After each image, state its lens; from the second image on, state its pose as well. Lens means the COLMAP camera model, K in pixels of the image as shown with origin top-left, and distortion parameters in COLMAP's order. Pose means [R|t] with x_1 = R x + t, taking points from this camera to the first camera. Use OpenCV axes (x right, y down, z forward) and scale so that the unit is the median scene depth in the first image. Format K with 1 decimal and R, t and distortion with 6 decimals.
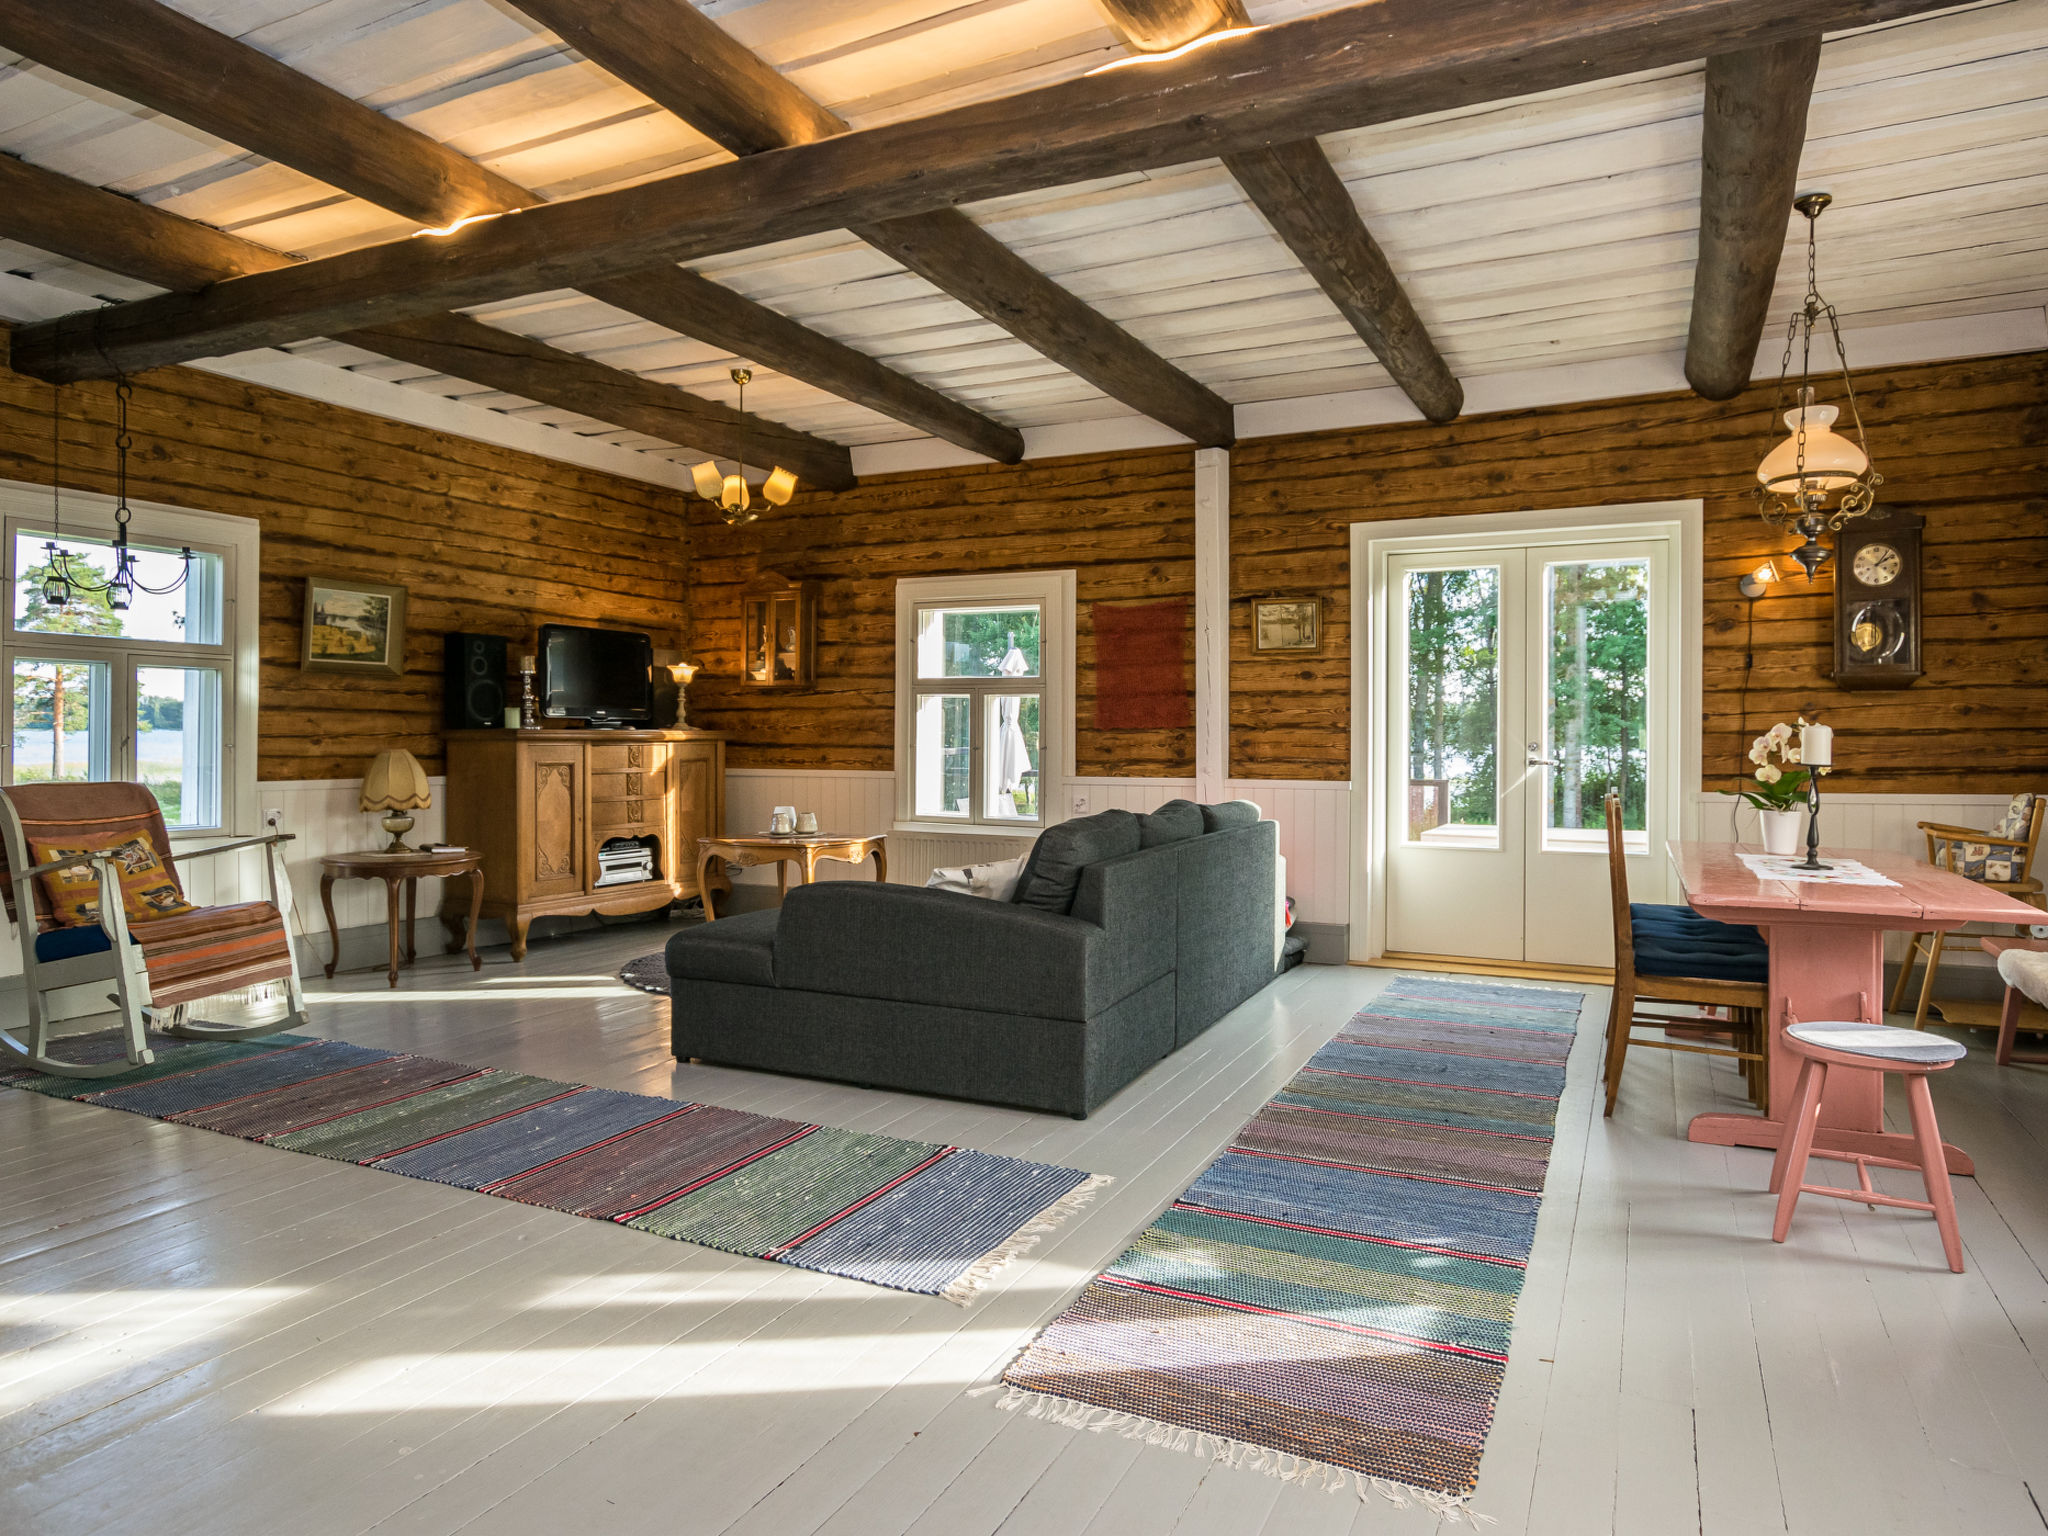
lens RADIAL K [[1353.2, 0, 1035.0], [0, 1353.2, 749.3], [0, 0, 1]] dist [-0.027320, 0.013207]
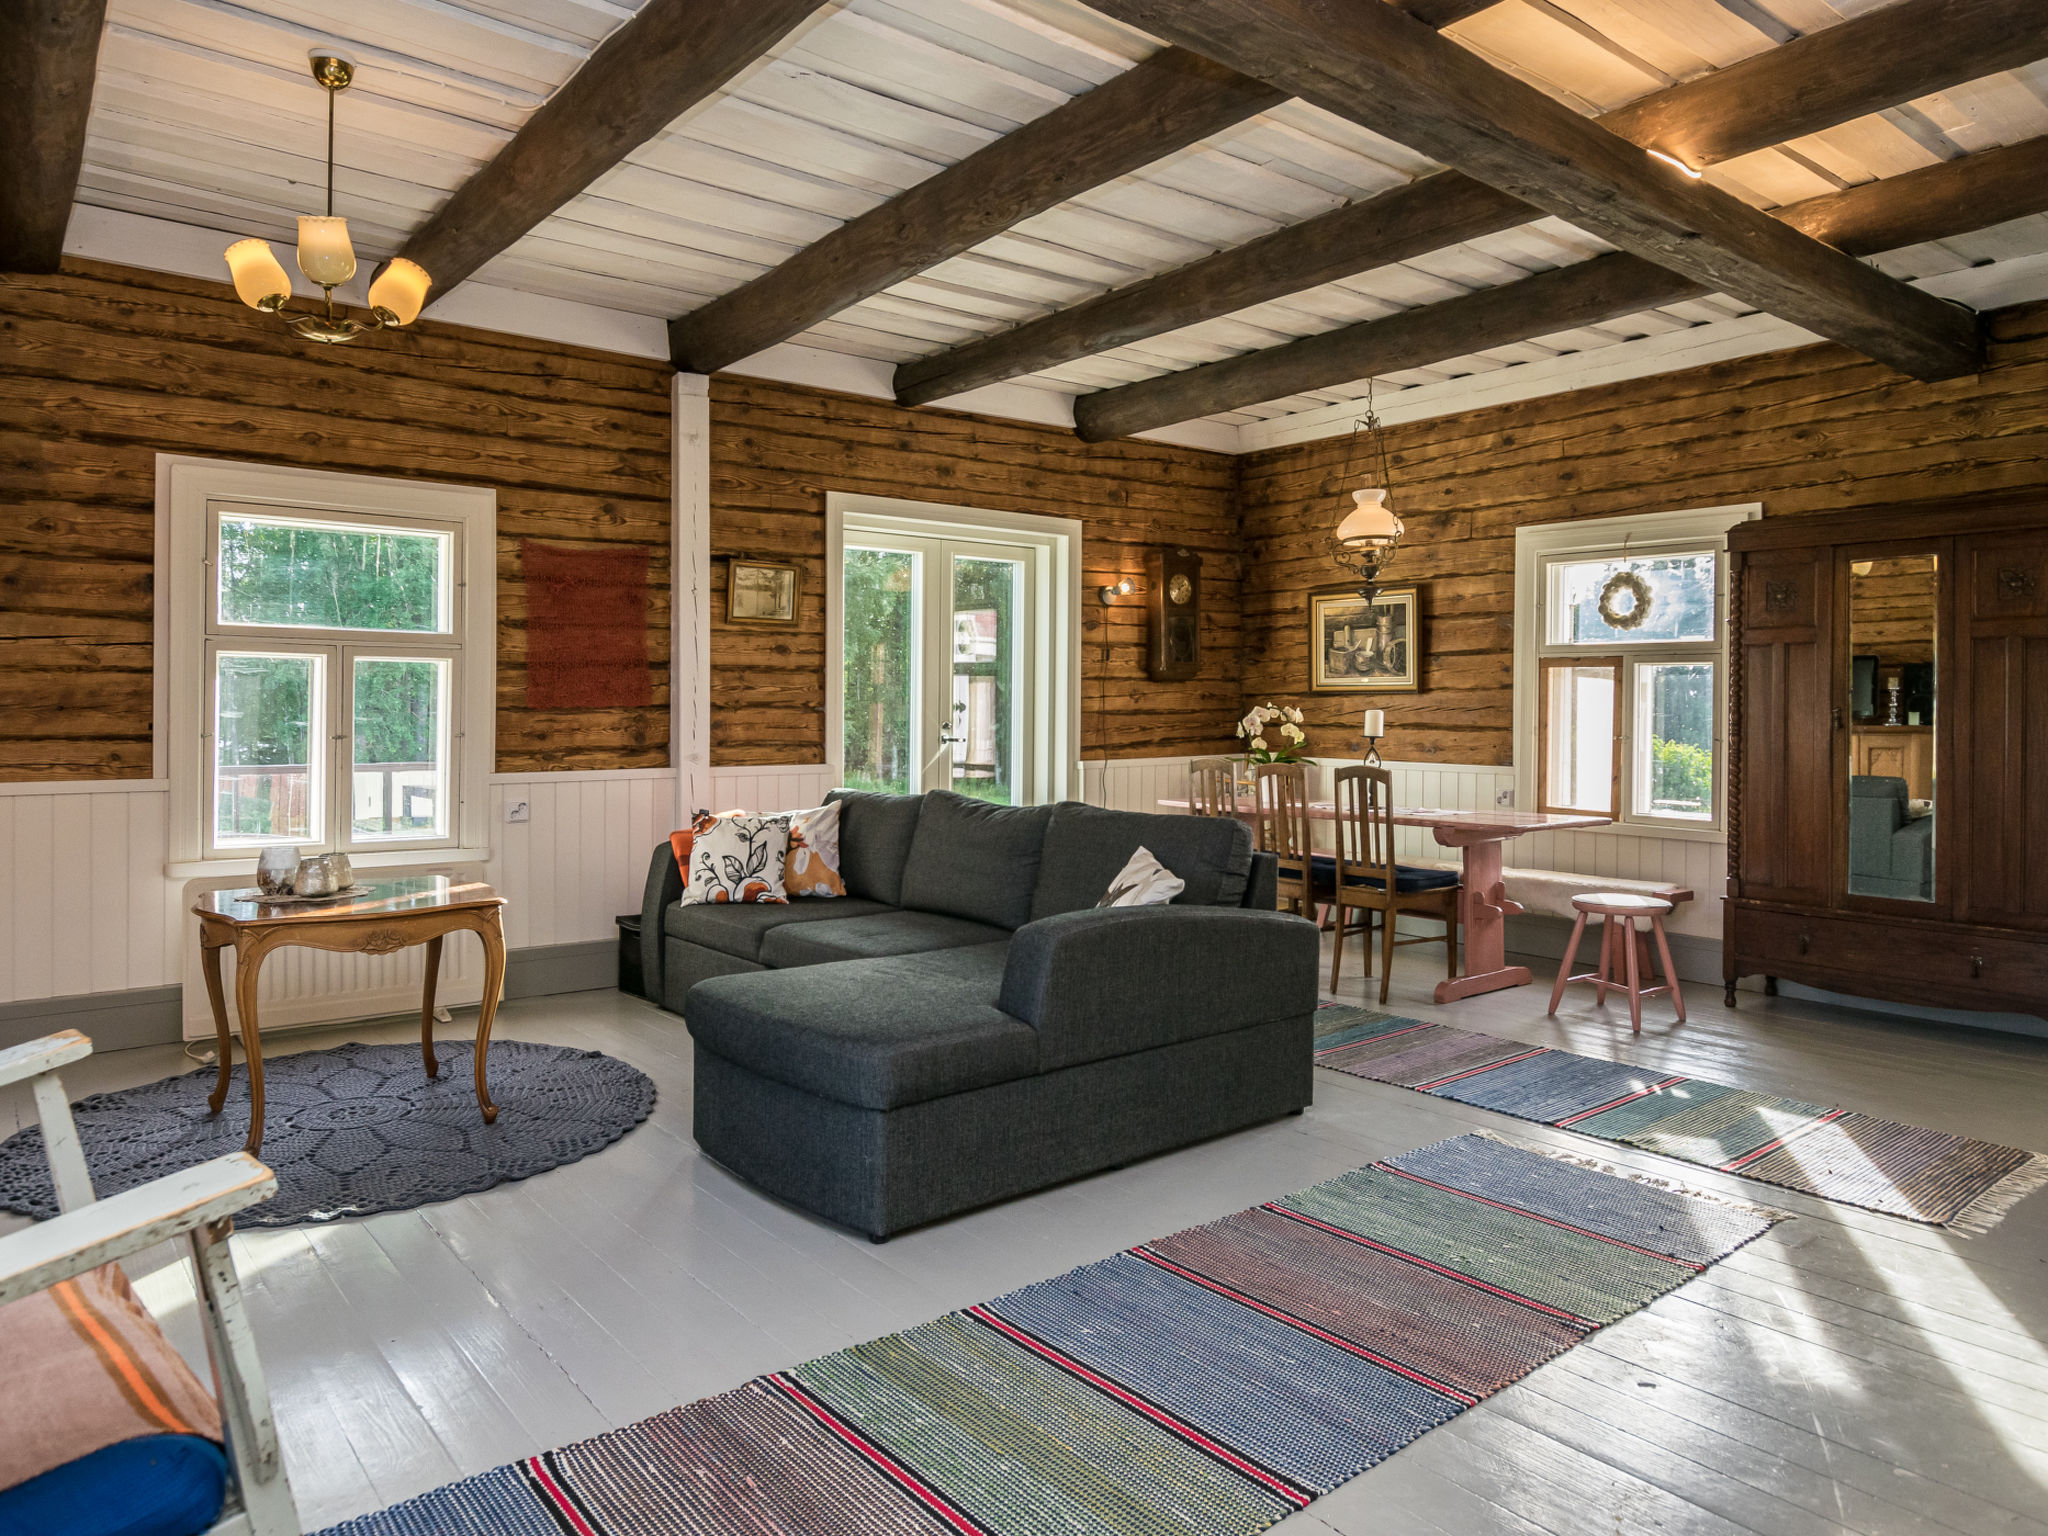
lens RADIAL K [[1353.2, 0, 1066.9], [0, 1353.2, 725.7], [0, 0, 1]] dist [-0.027320, 0.013207]
pose [[0.389603, -0.010978, 0.920917, -0.550039], [0.009787, 0.999922, 0.007779, -0.008606], [-0.920931, 0.005982, 0.389680, 0.460140]]
